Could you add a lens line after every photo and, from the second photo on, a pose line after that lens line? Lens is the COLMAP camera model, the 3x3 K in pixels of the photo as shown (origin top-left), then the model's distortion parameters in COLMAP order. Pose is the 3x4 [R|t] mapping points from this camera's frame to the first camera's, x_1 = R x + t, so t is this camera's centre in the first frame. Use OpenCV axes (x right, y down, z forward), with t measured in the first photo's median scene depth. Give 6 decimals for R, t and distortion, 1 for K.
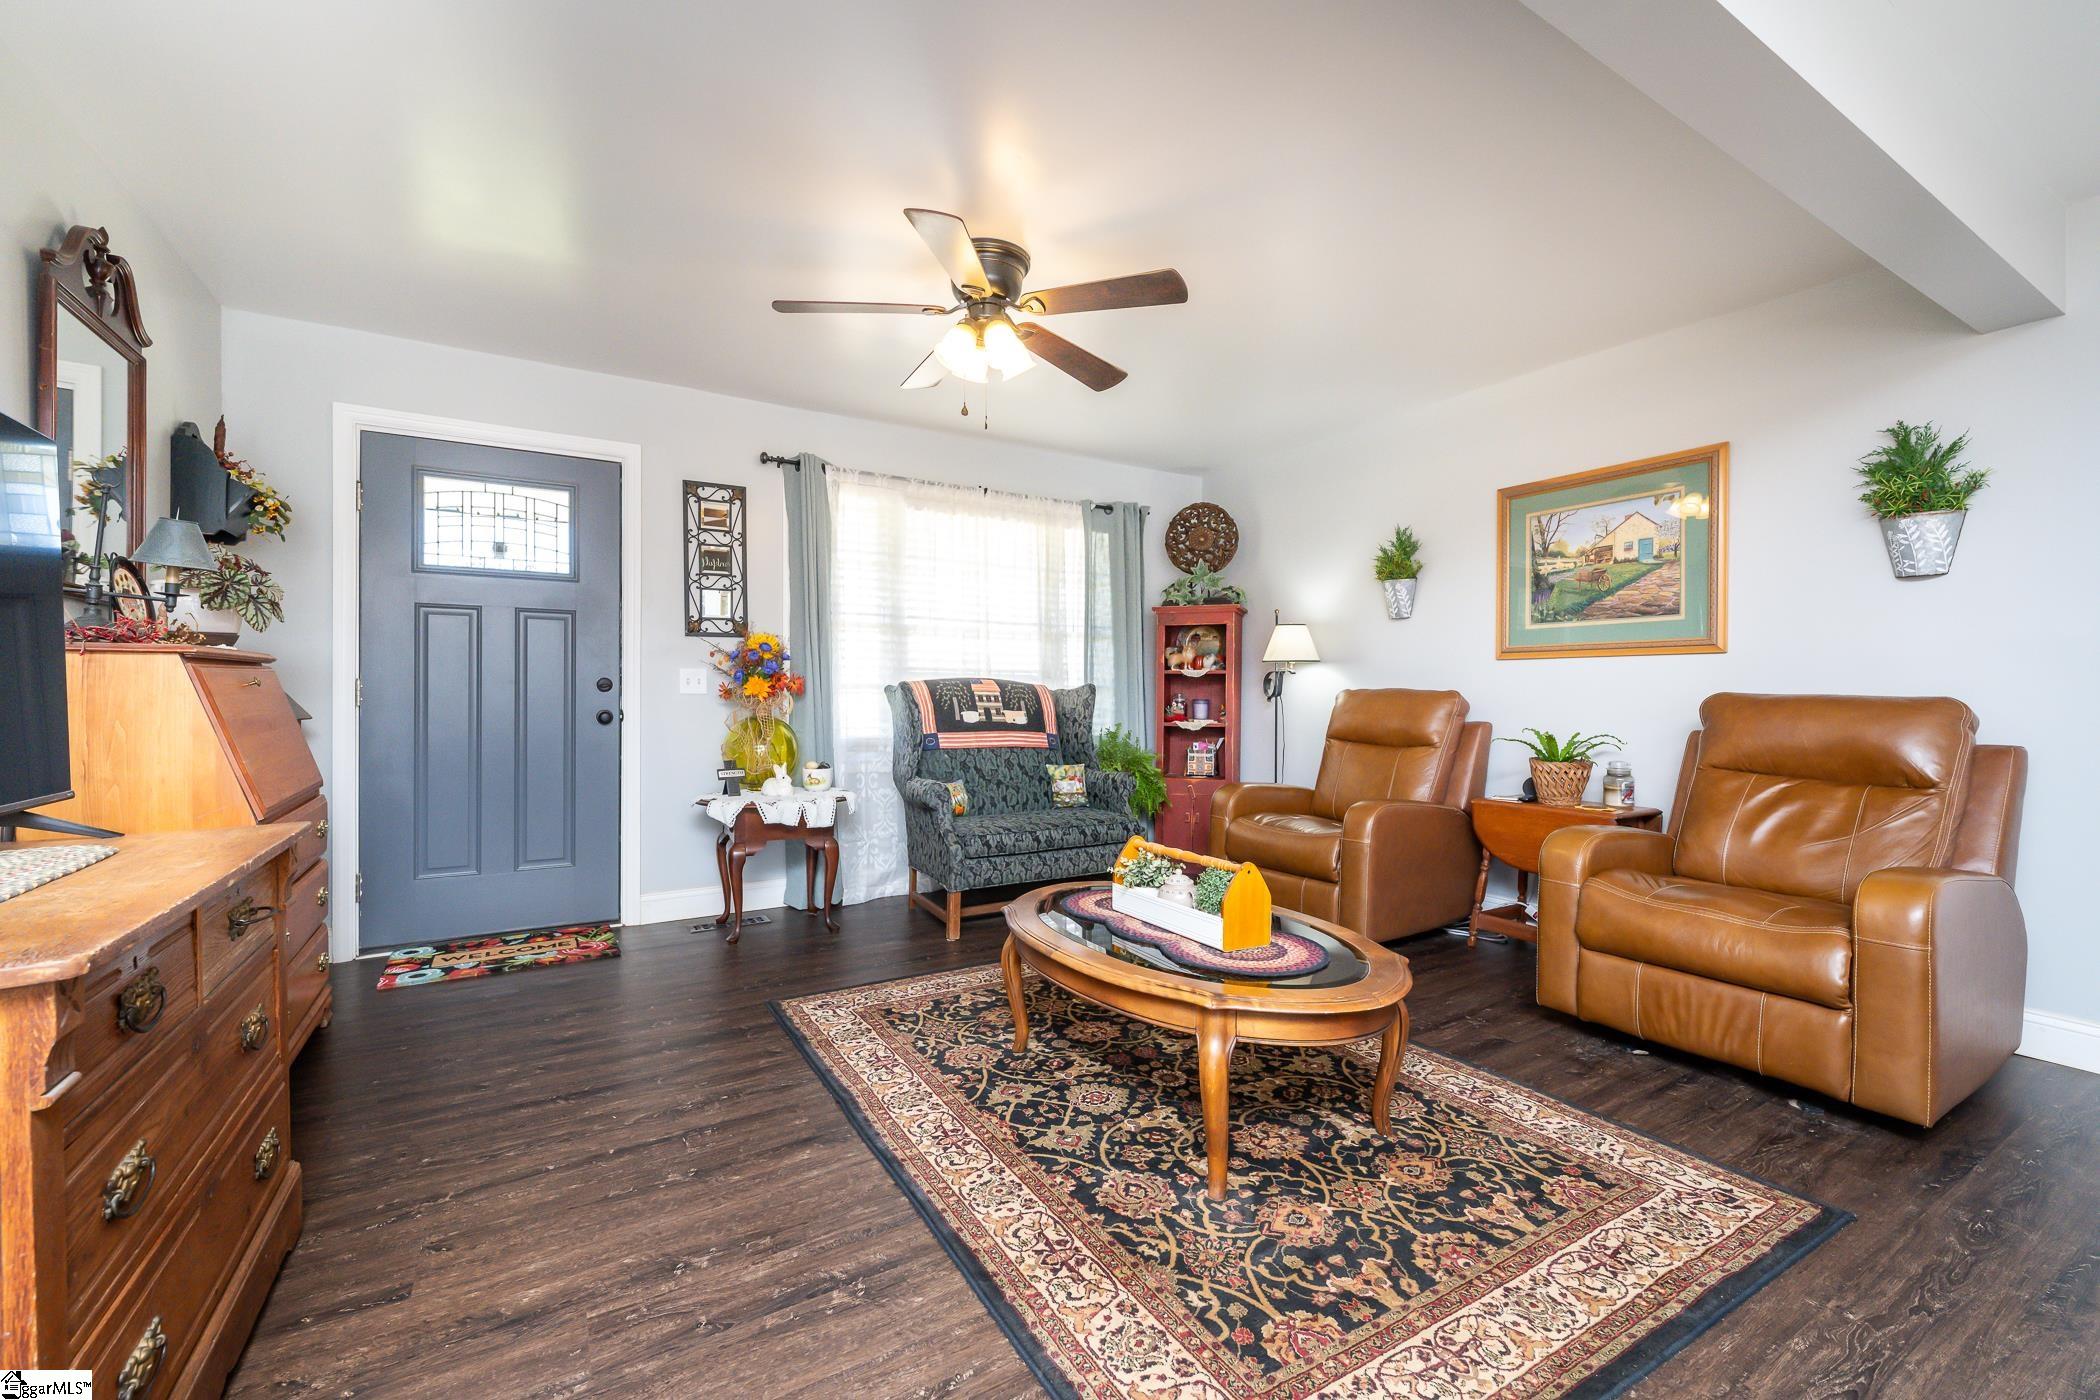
lens RADIAL K [[862.4, 0, 1047.9], [0, 862.4, 696.2], [0, 0, 1]] dist [0.002434, -0.000051]
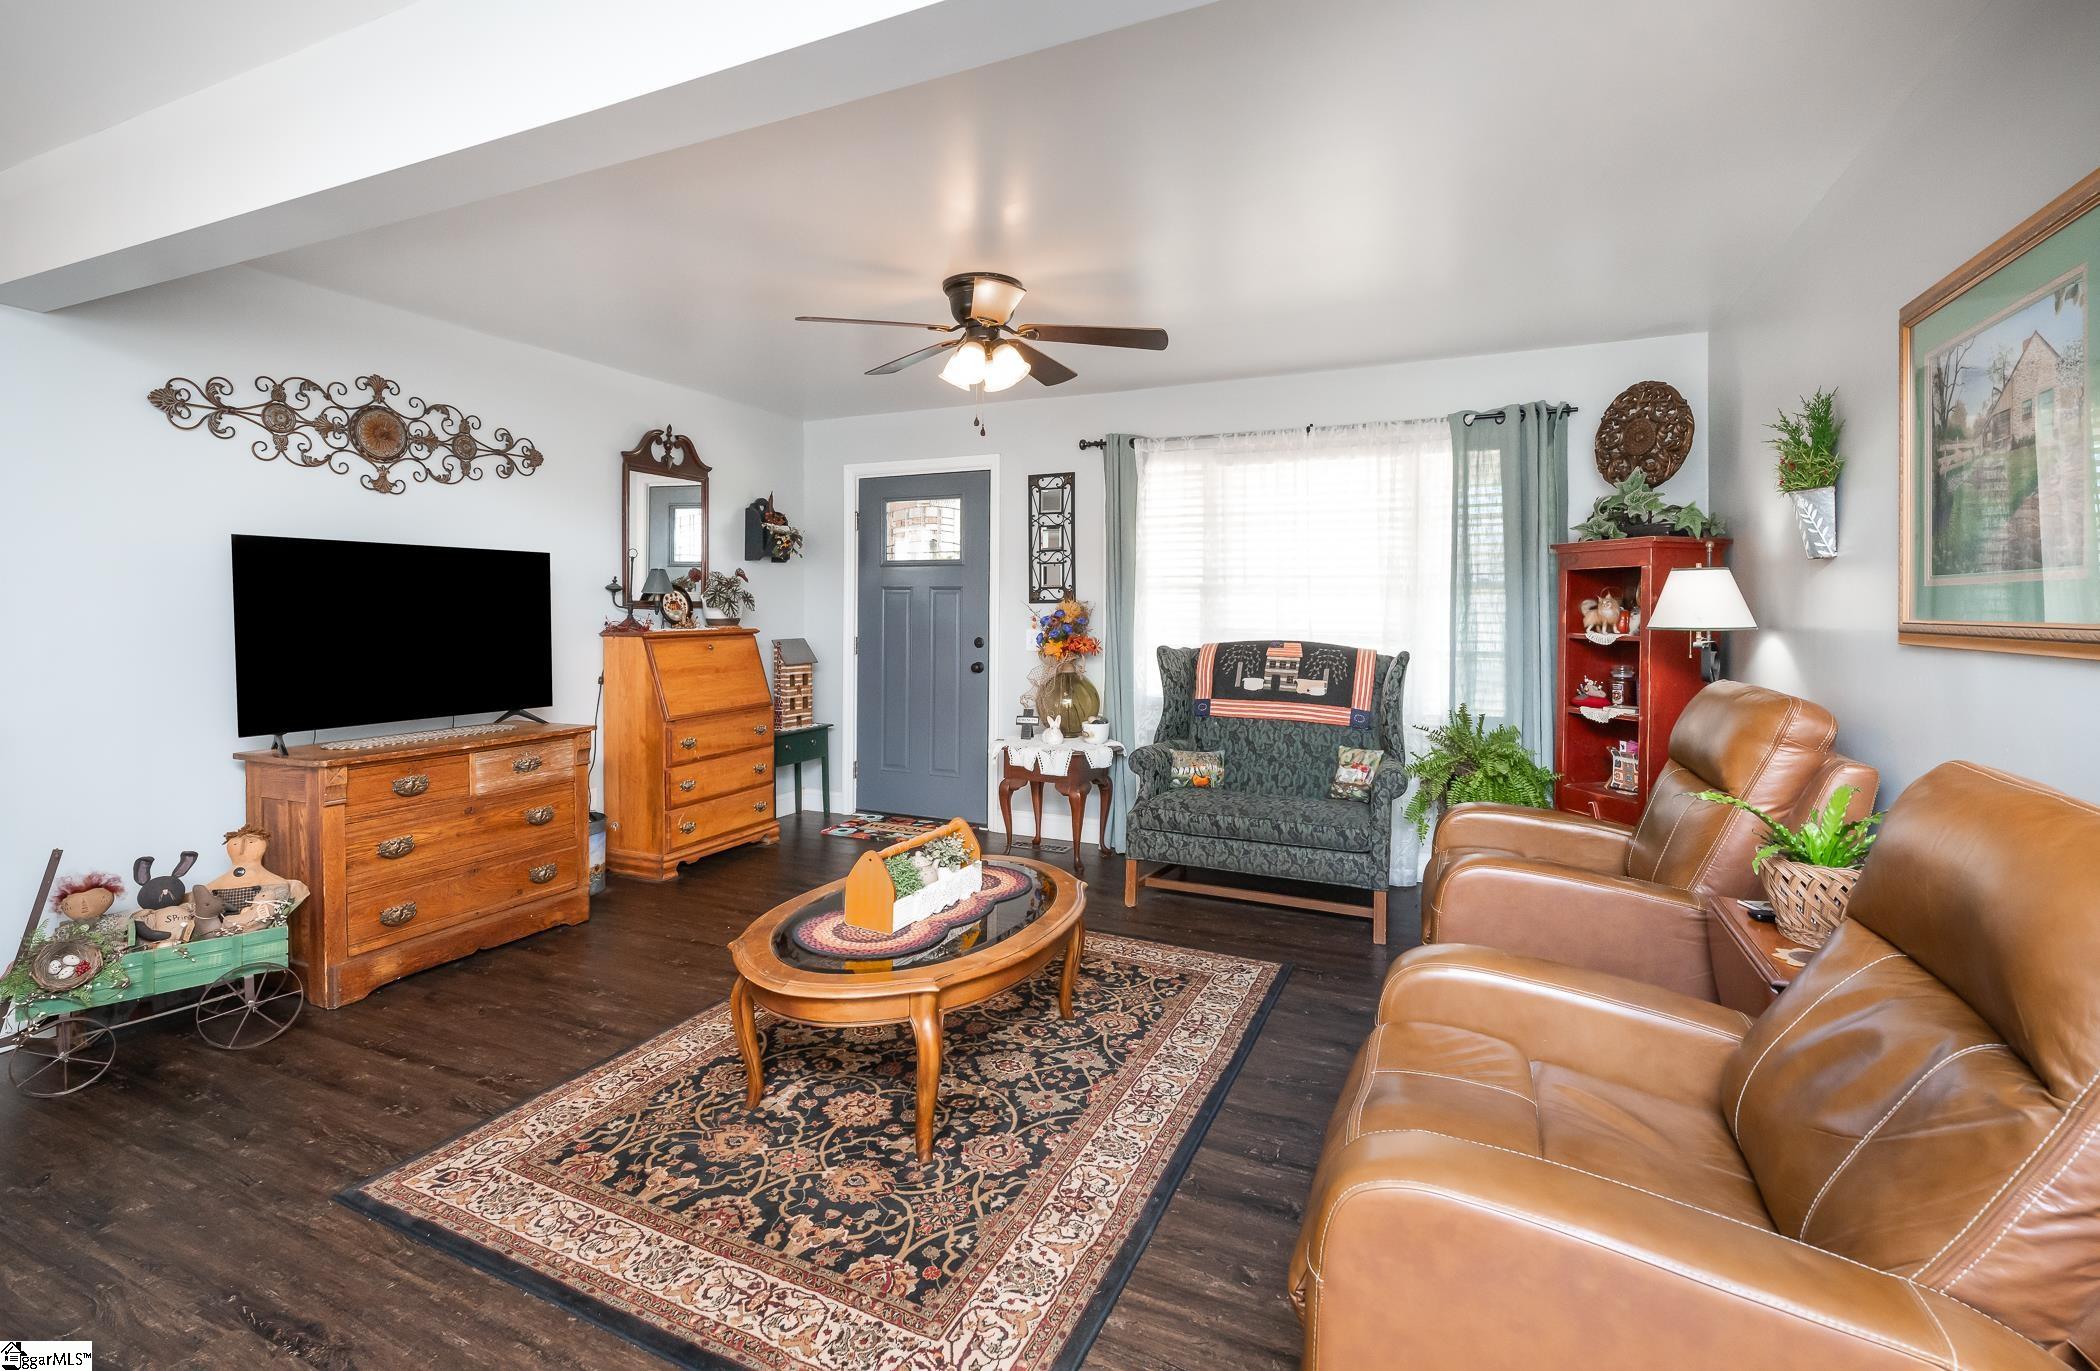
lens RADIAL K [[950.7, 0, 1029.9], [0, 950.7, 606.8], [0, 0, 1]] dist [0.001712, 0.000174]
pose [[0.552878, -0.001969, -0.833260, 0.843203], [-0.007062, 0.999950, -0.007049, -0.066981], [0.833232, 0.009782, 0.552837, 0.315029]]
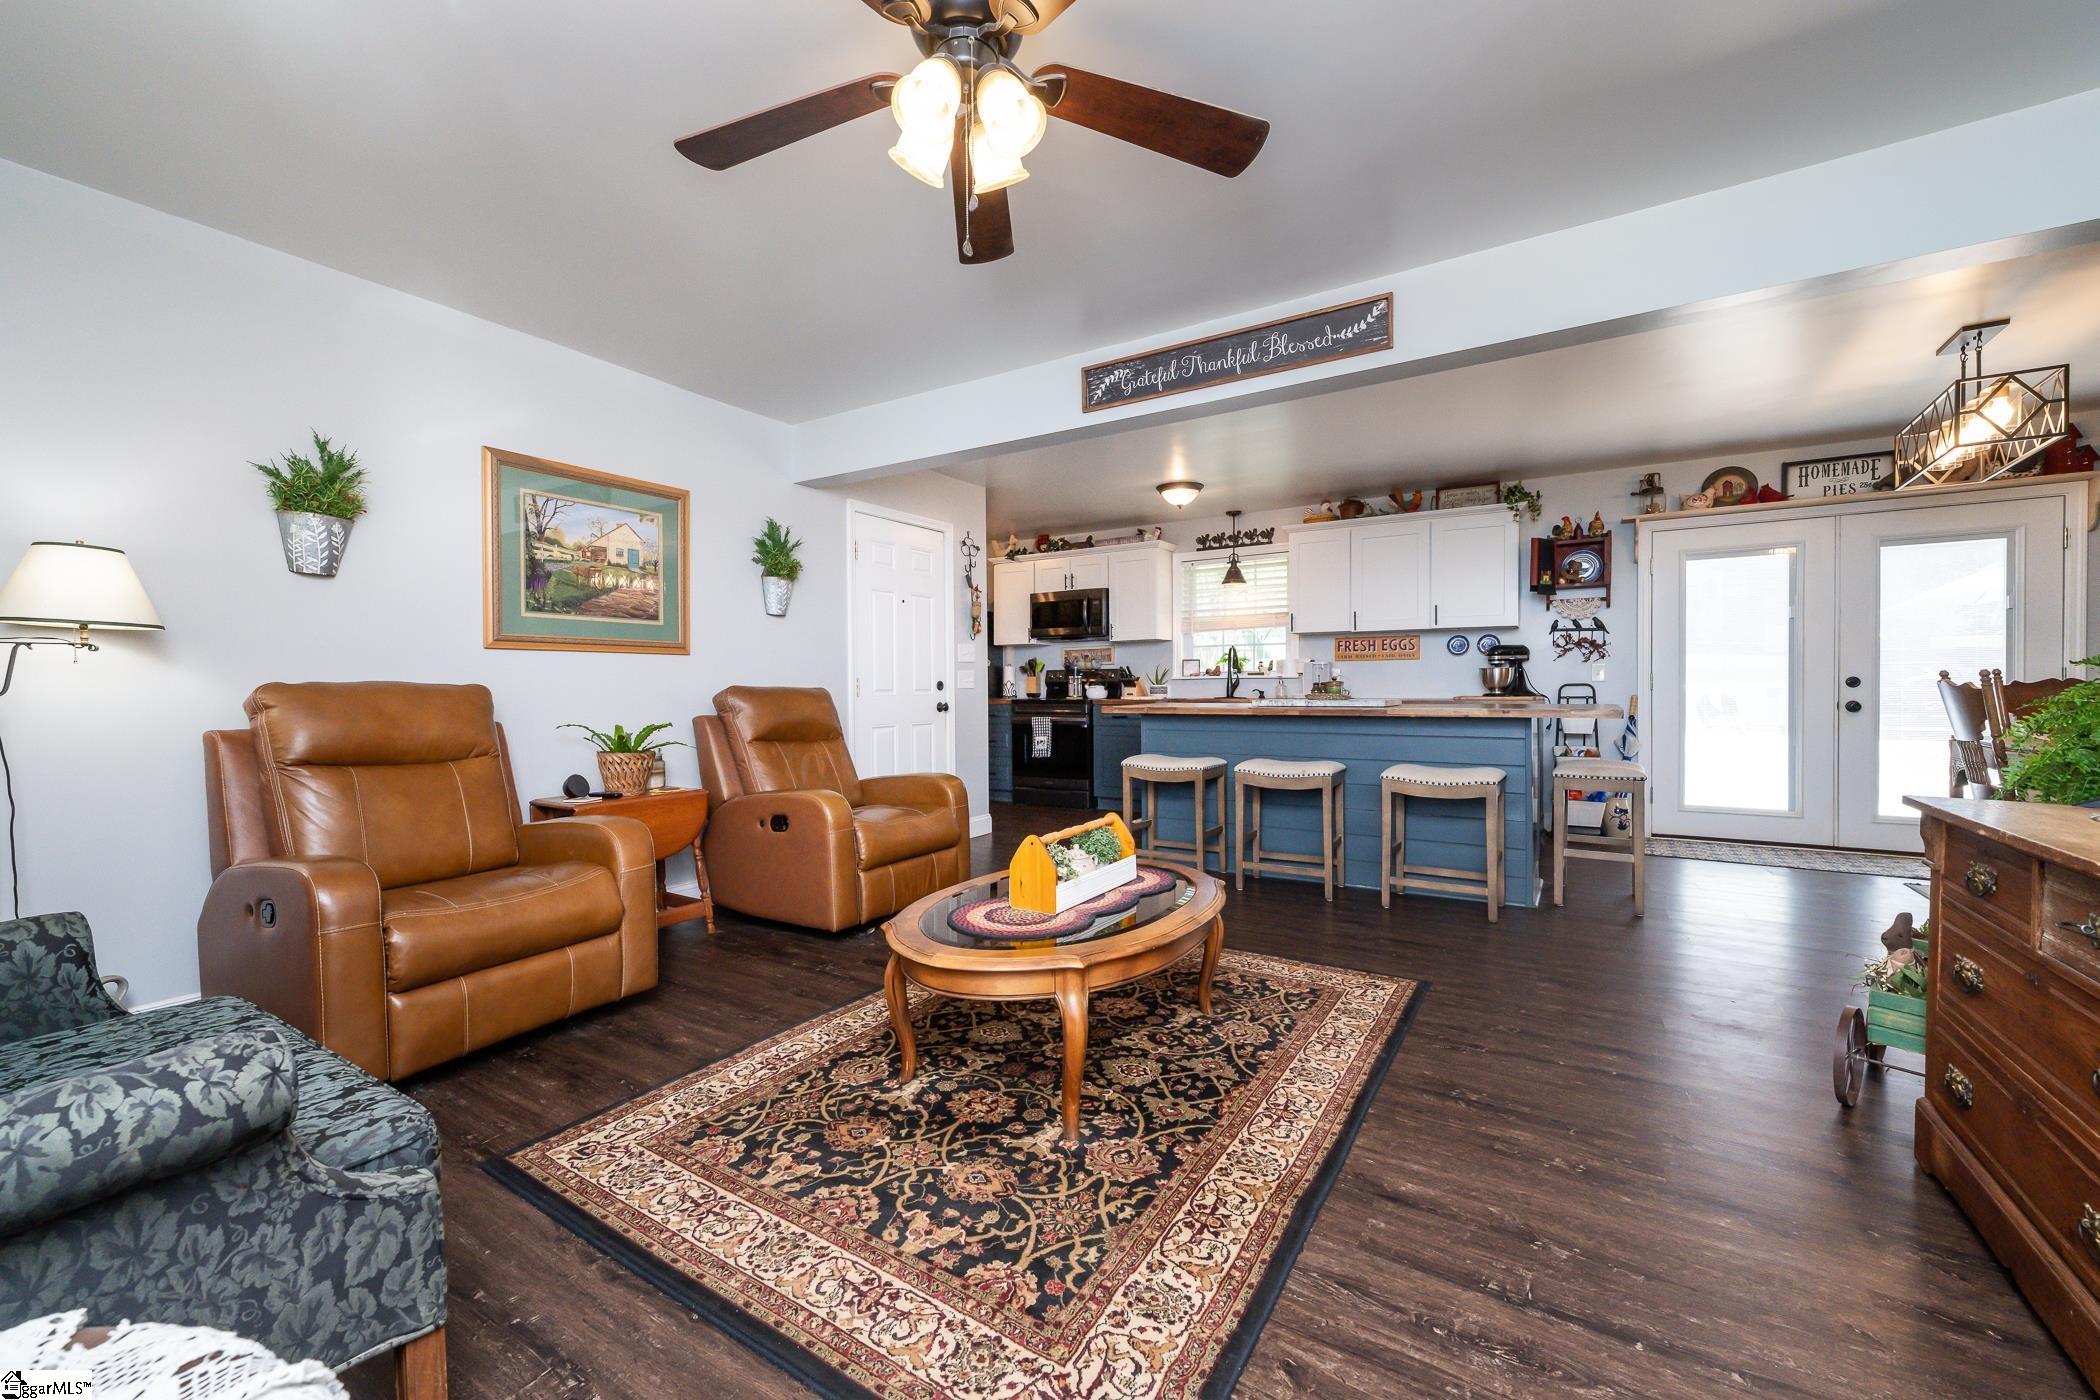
lens RADIAL K [[827.2, 0, 1047.9], [0, 827.2, 696.0], [0, 0, 1]] dist [0.007637, -0.000418]
pose [[-0.449999, -0.012532, 0.892941, -0.535319], [0.009980, 0.999769, 0.019061, -0.006918], [-0.892973, 0.017489, -0.449769, 1.040326]]
